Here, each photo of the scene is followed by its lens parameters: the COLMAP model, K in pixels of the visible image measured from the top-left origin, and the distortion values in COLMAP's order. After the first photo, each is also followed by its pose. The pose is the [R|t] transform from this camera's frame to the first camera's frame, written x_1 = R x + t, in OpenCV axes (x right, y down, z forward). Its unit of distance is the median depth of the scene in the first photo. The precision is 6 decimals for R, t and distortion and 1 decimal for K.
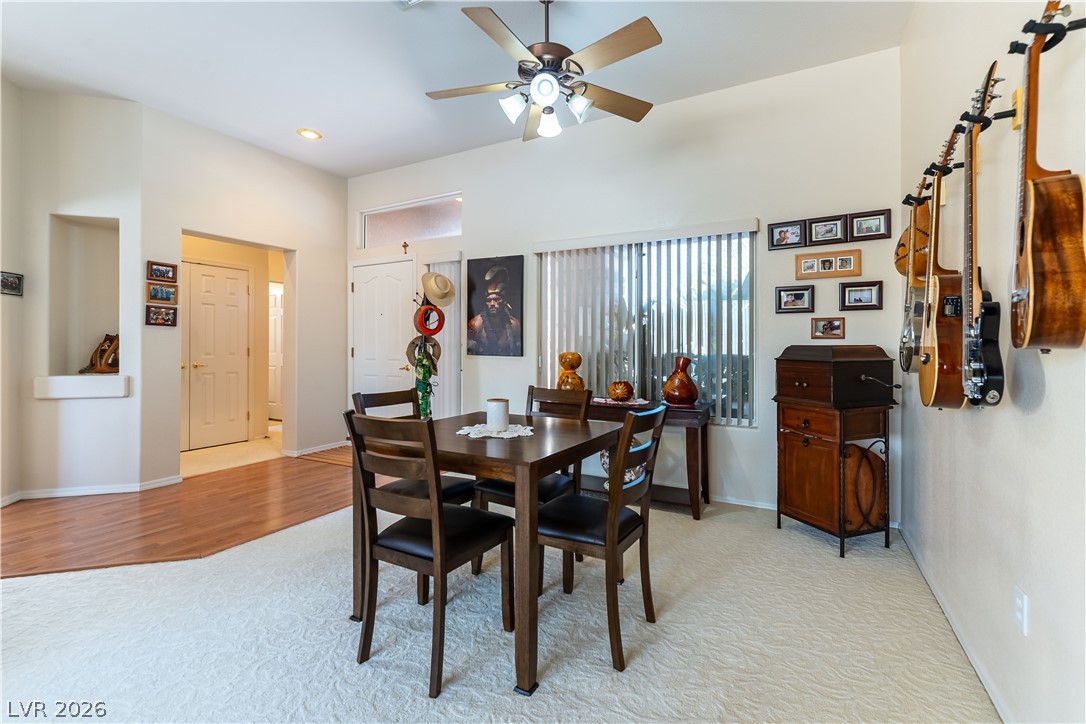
lens RADIAL K [[472.2, 0, 549.1], [0, 472.2, 351.6], [0, 0, 1]] dist [0.001194, -0.000187]
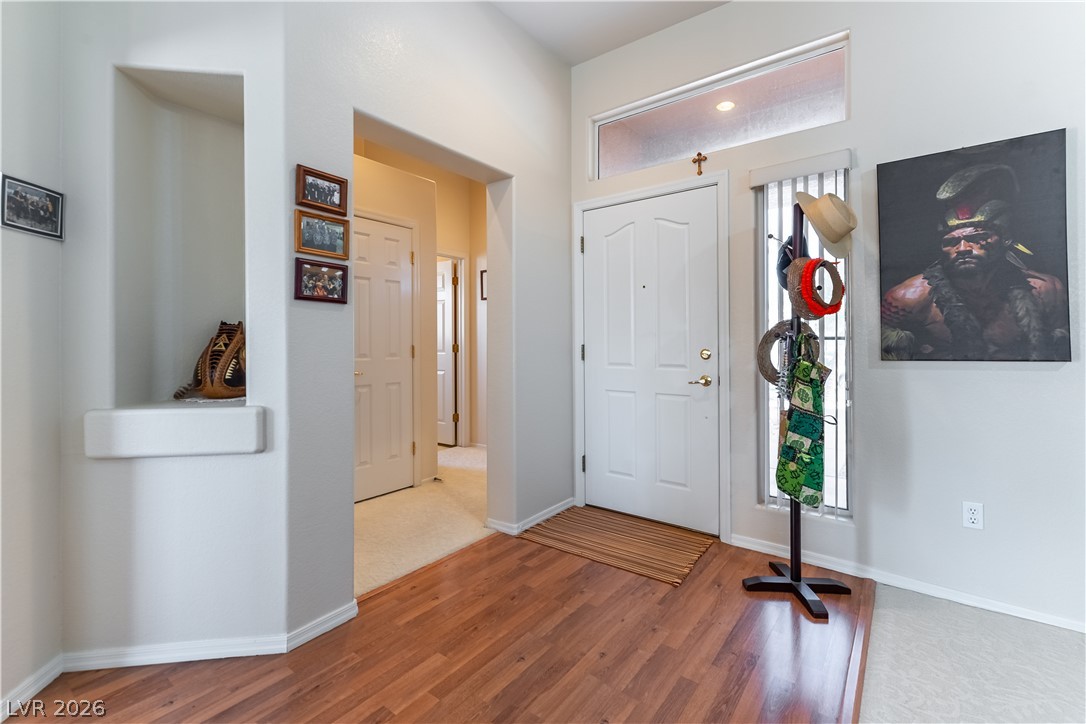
lens RADIAL K [[472.2, 0, 549.1], [0, 472.2, 351.6], [0, 0, 1]] dist [0.001194, -0.000187]
pose [[0.989284, -0.002168, -0.145985, -0.508689], [0.003634, 0.999946, 0.009773, -0.007478], [0.145956, -0.010199, 0.989239, 0.542301]]
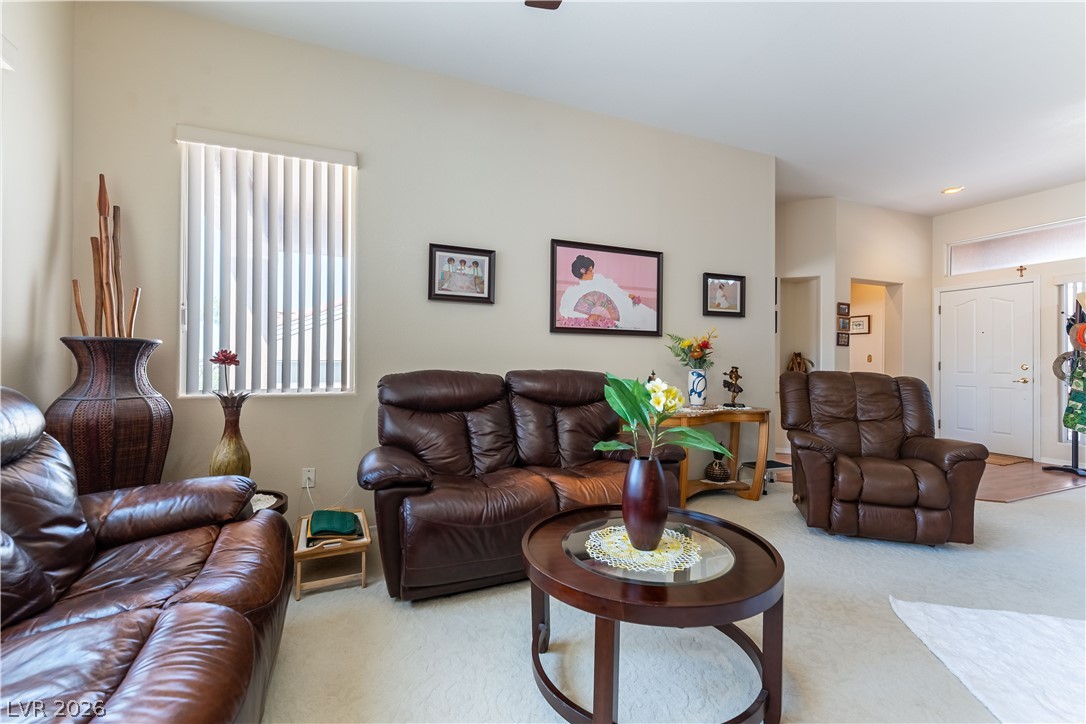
lens RADIAL K [[481.5, 0, 543.0], [0, 481.5, 362.0], [0, 0, 1]] dist [0.001678, 0.000140]
pose [[0.786508, 0.002952, -0.617573, -0.619174], [-0.011831, 0.999877, -0.010287, 0.019337], [0.617467, 0.015398, 0.786446, -0.716966]]
